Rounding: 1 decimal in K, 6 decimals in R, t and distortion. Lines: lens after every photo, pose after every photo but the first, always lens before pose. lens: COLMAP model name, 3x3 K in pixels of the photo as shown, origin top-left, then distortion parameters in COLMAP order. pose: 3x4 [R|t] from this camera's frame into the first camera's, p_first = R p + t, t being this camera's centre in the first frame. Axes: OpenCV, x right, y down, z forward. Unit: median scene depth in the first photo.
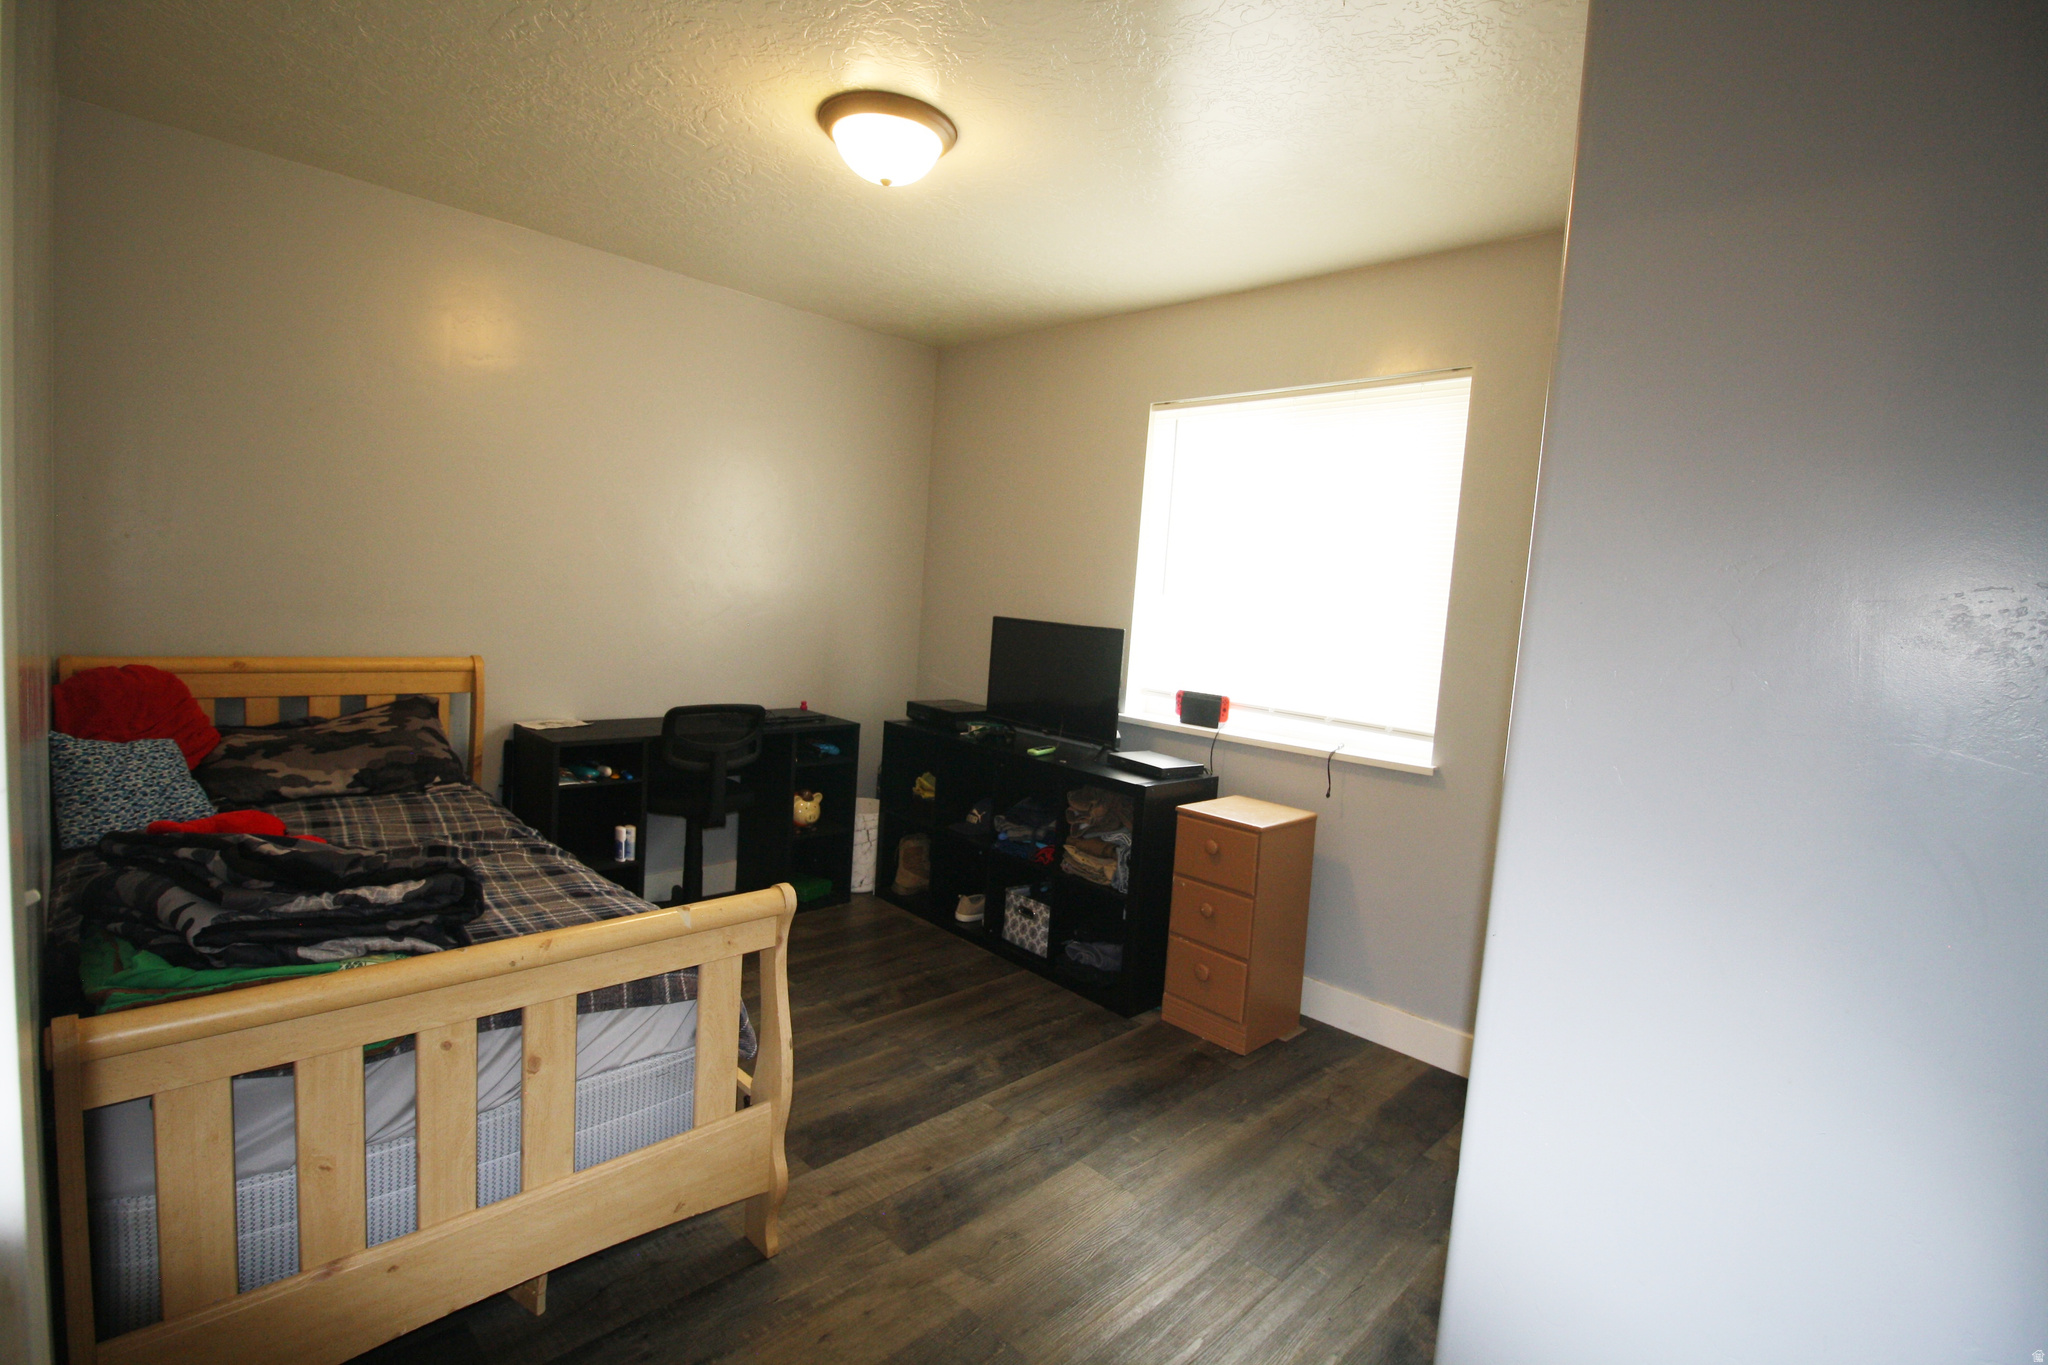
lens RADIAL K [[953.9, 0, 1030.0], [0, 953.9, 683.7], [0, 0, 1]] dist [0.000877, -0.011862]
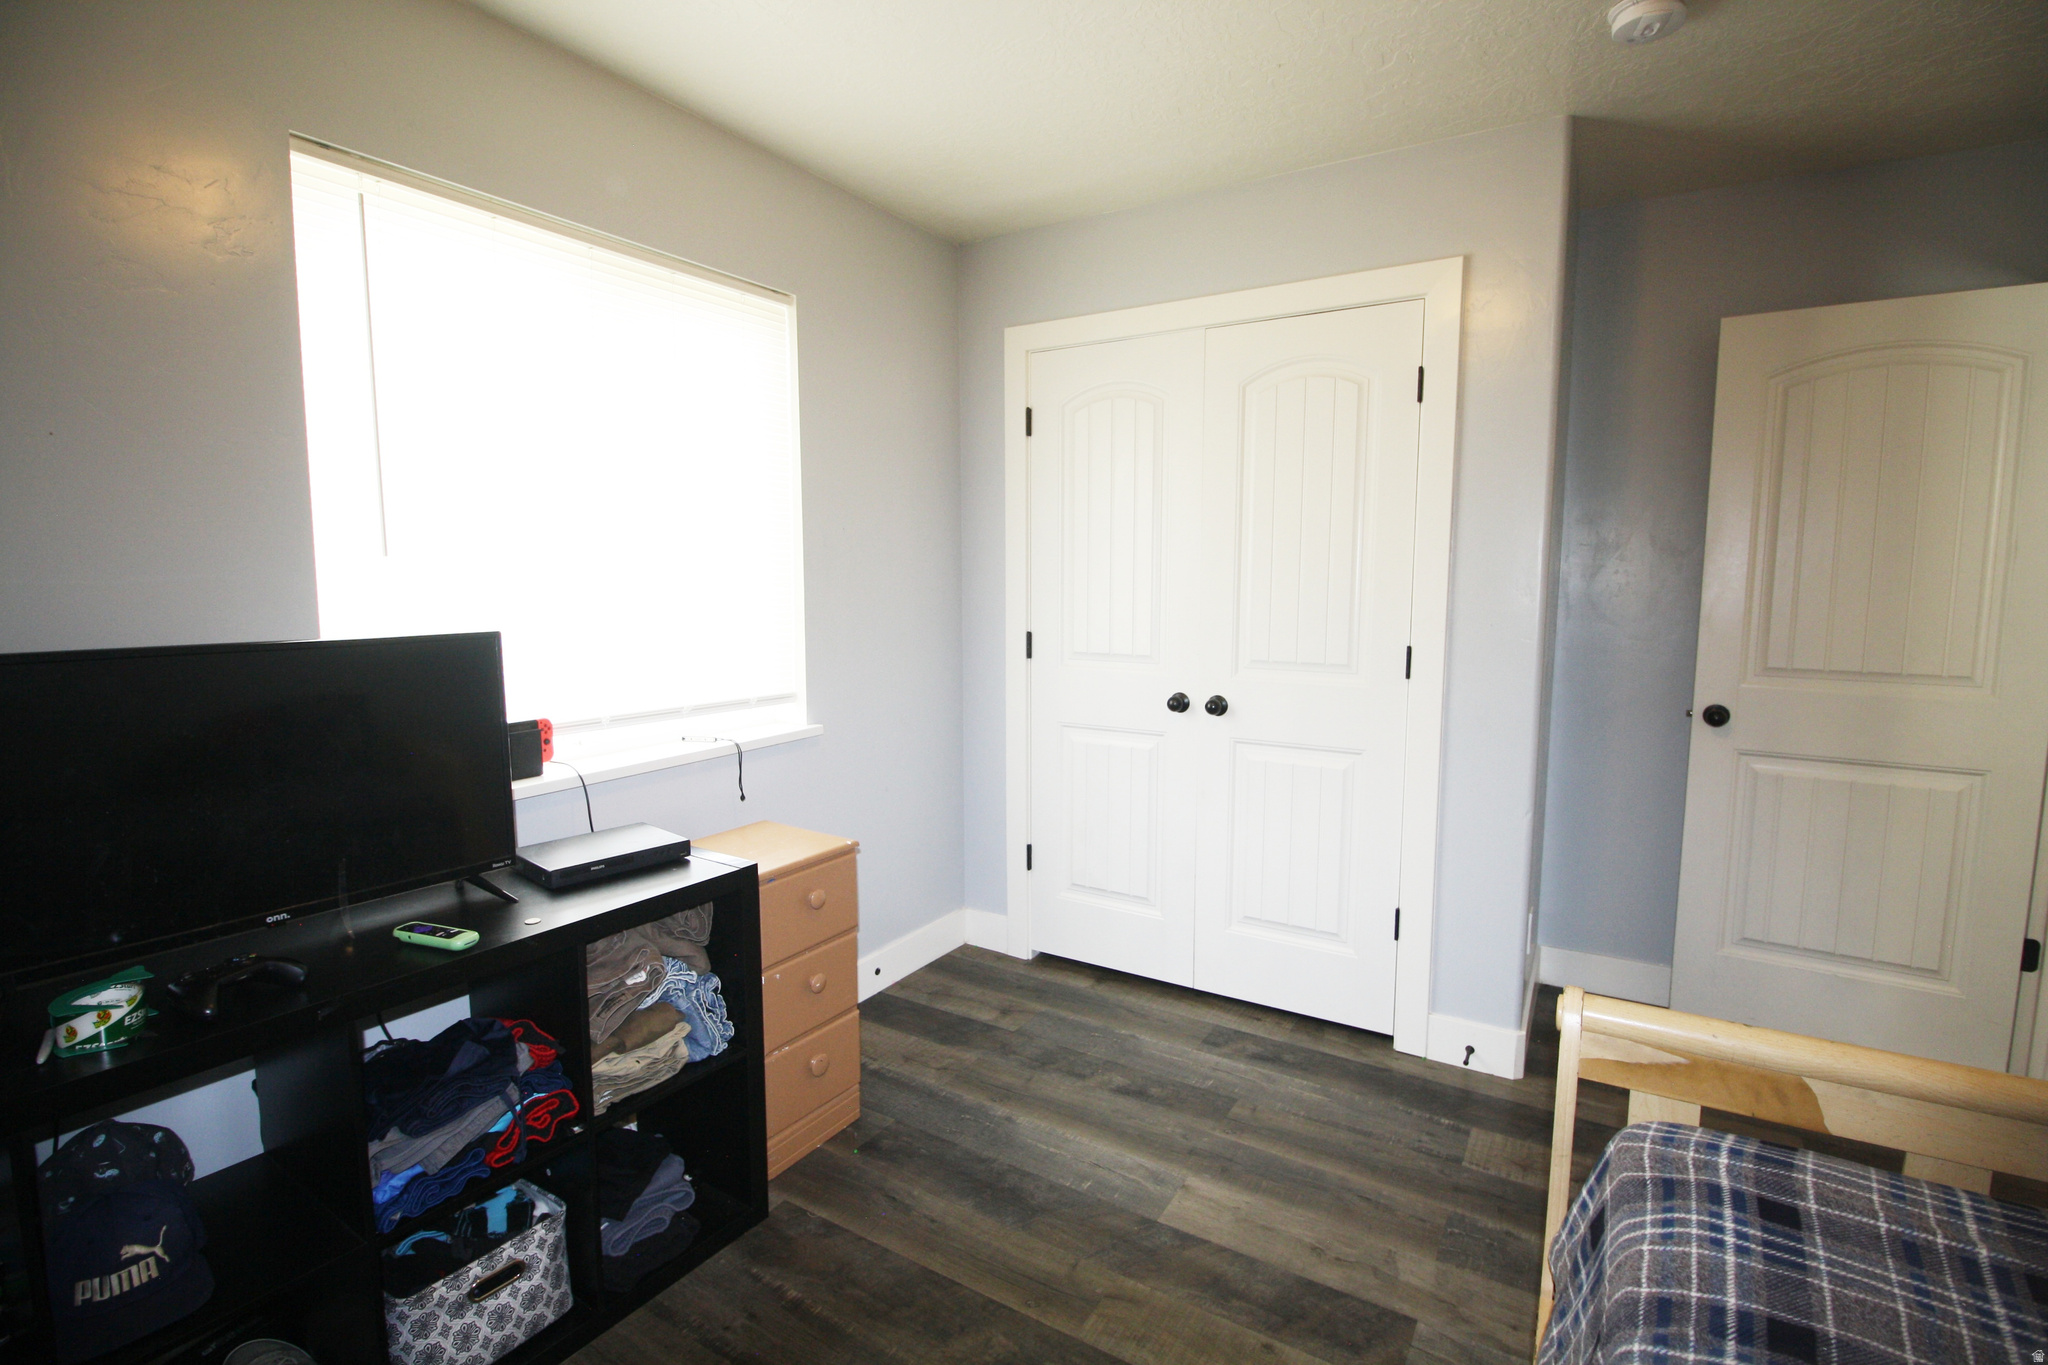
lens RADIAL K [[953.9, 0, 1029.2], [0, 953.9, 679.3], [0, 0, 1]] dist [0.000877, -0.011862]
pose [[-0.234652, -0.170691, 0.956976, -0.569329], [0.073603, 0.978517, 0.192581, -0.134913], [-0.969289, 0.115626, -0.217047, 1.061063]]
